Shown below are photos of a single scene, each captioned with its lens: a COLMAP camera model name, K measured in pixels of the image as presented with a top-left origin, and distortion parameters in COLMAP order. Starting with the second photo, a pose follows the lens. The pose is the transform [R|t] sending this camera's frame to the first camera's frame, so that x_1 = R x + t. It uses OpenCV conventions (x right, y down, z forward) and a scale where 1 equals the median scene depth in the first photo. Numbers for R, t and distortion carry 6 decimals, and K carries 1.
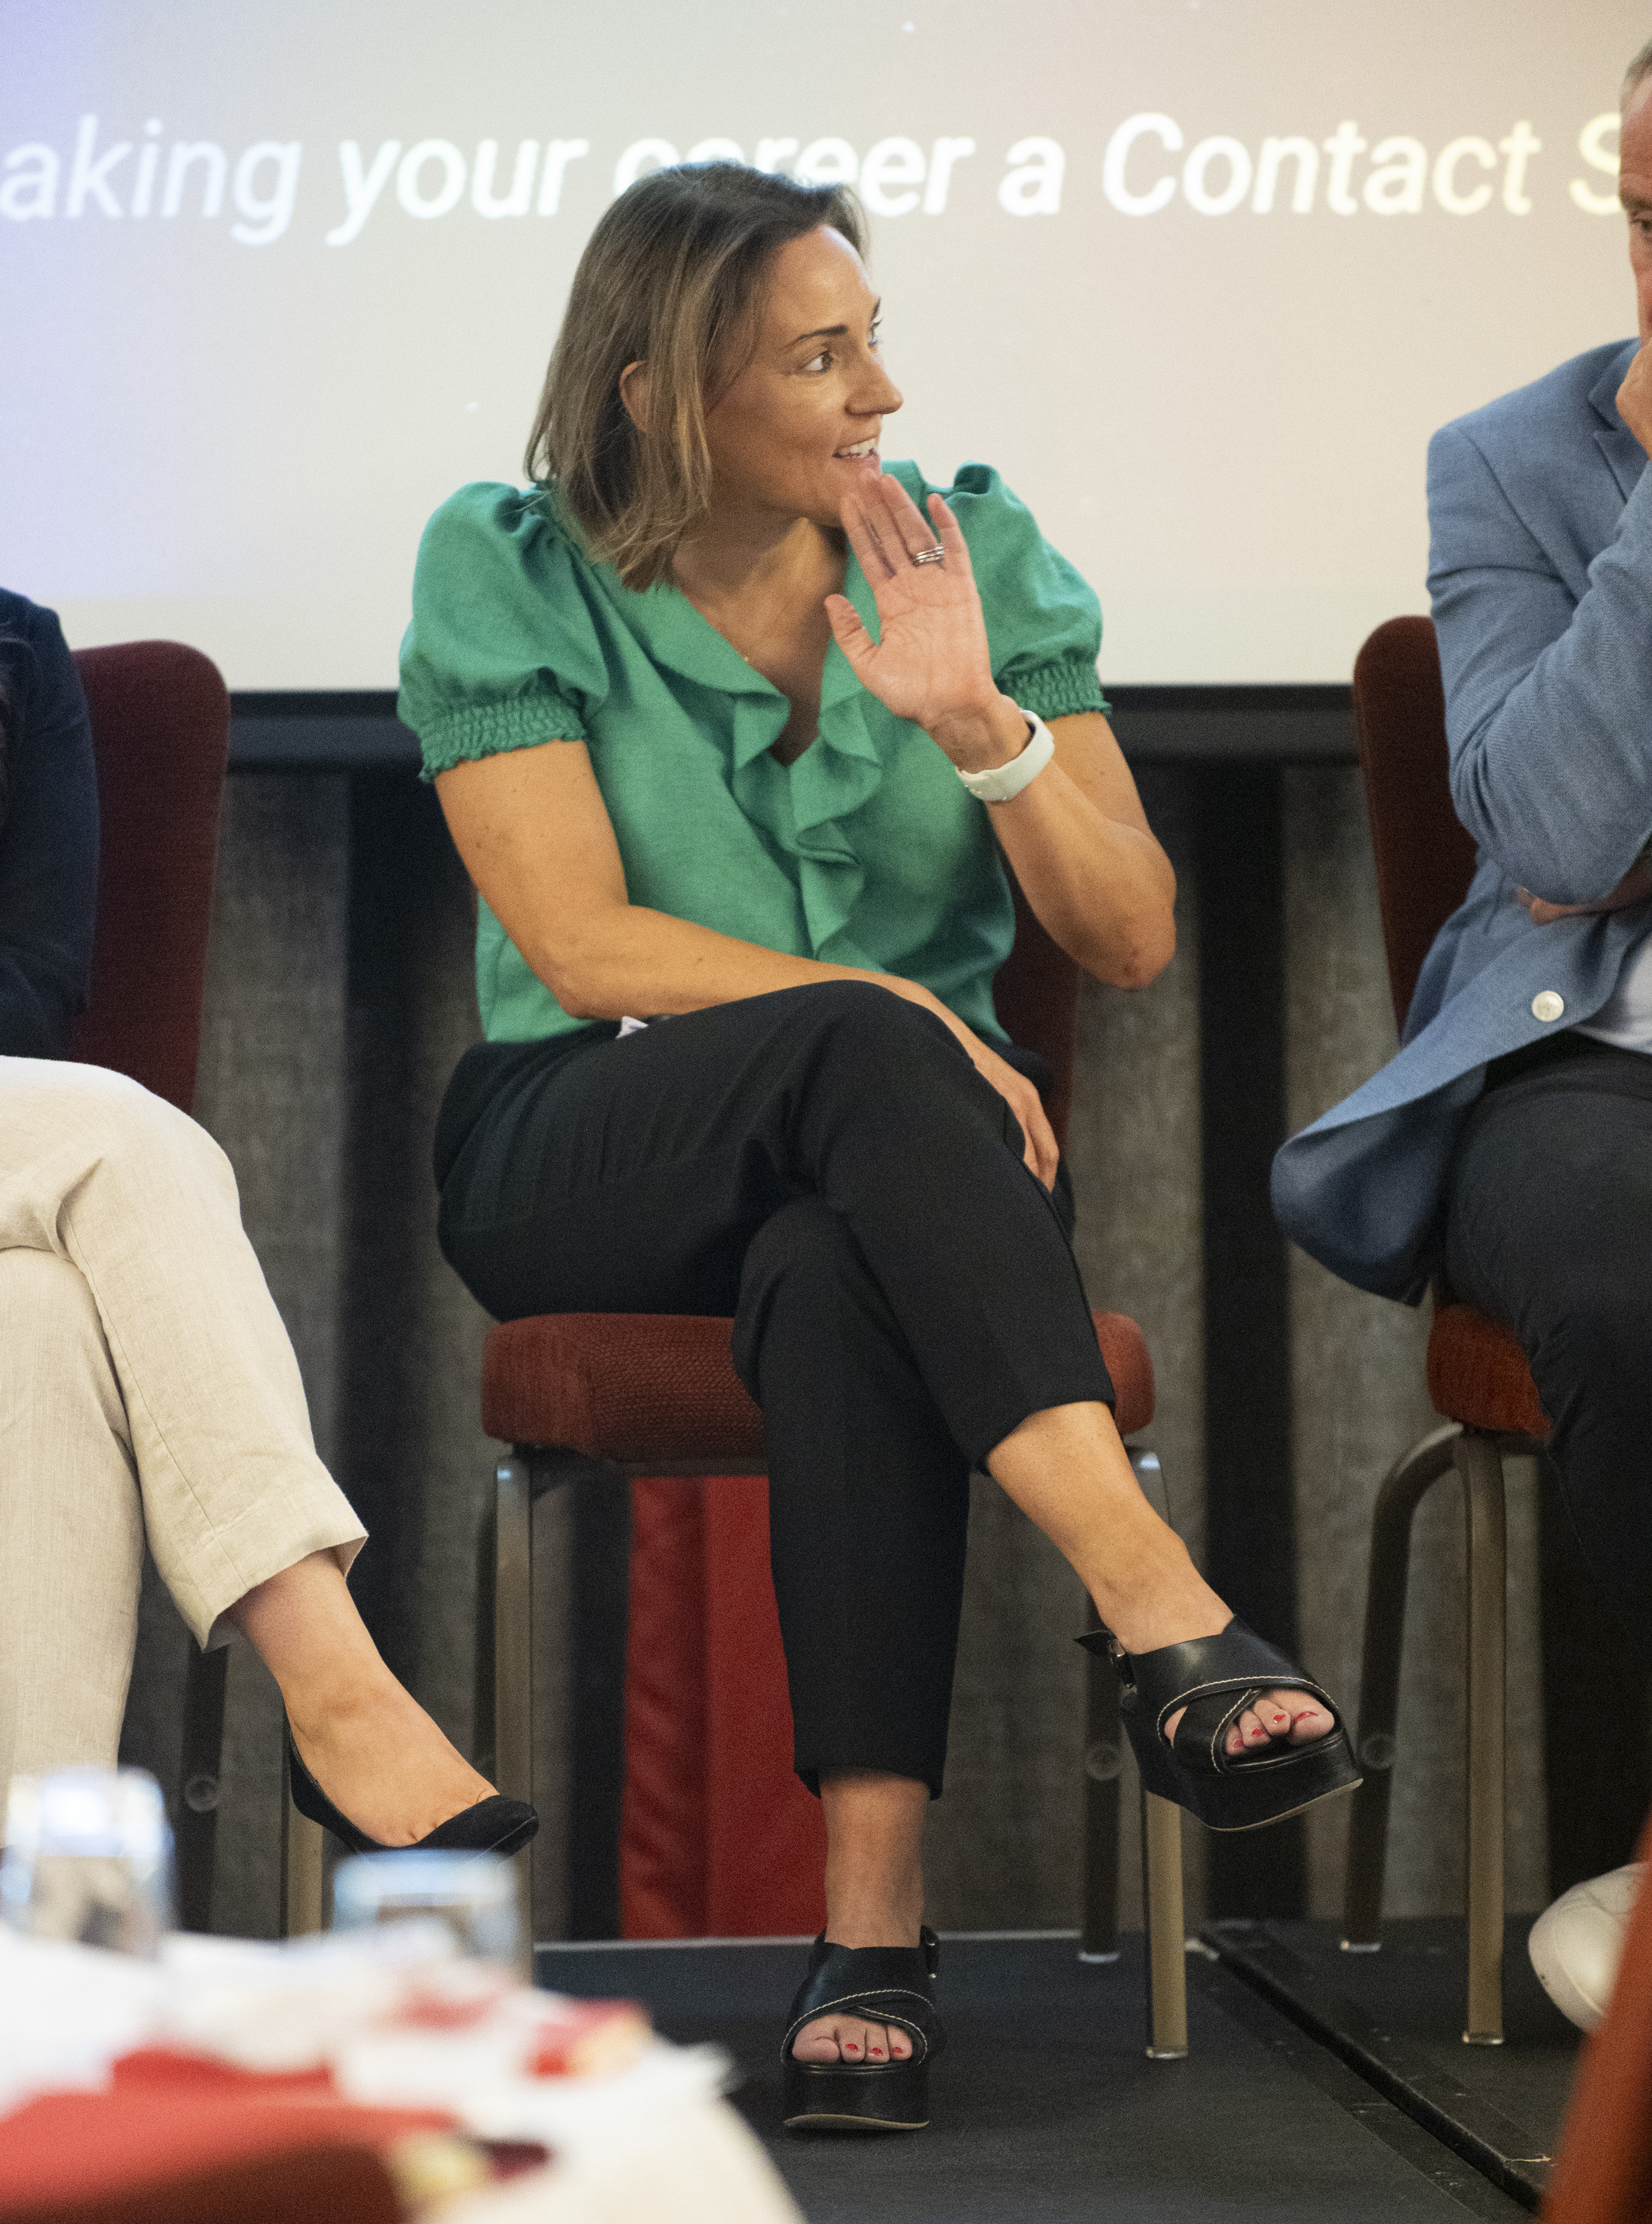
lens RADIAL K [[14990.7, 0, 816.1], [0, 14990.7, 1272.5], [0, 0, 1]] dist [0.289290, 0.000000]
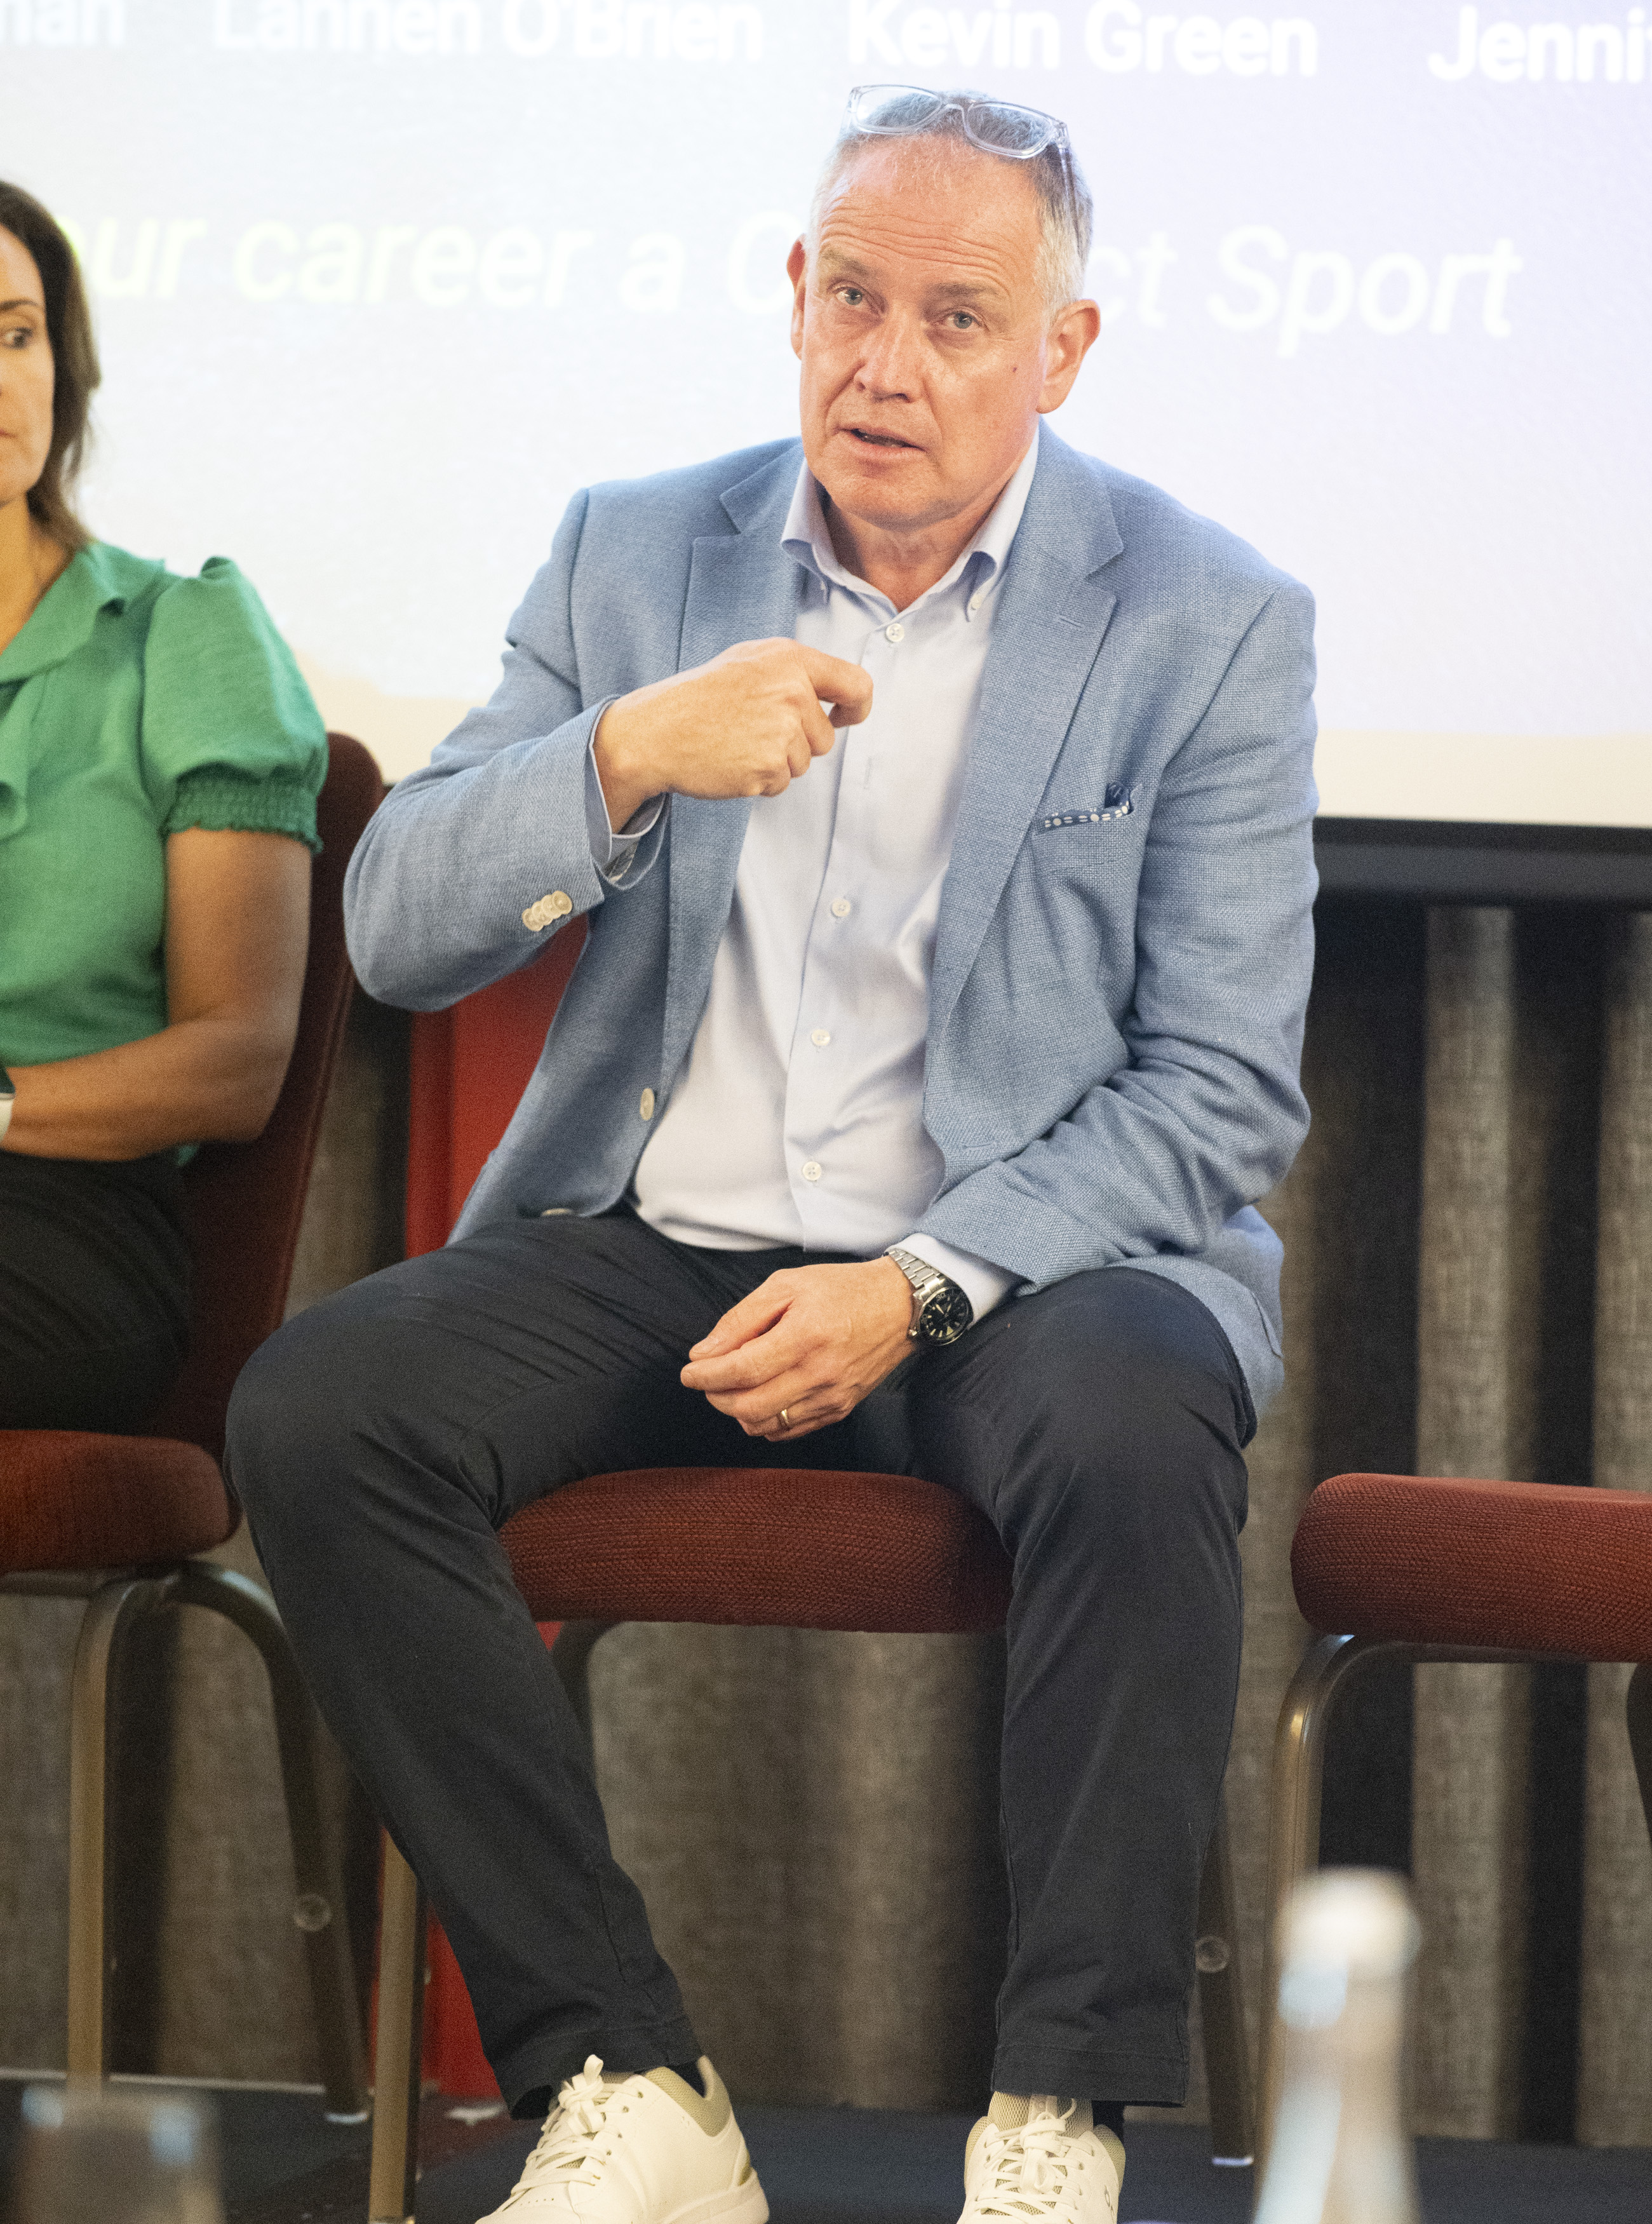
lens RADIAL K [[14990.7, 0, 821.0], [0, 14990.7, 1098.5], [0, 0, 1]] dist [0.289290, 0.000000]
pose [[0.939807, 0.047737, -0.338354, 0.331752], [-0.055063, 0.998410, -0.012080, -0.008555], [0.337239, 0.029984, 0.940941, 0.094654]]
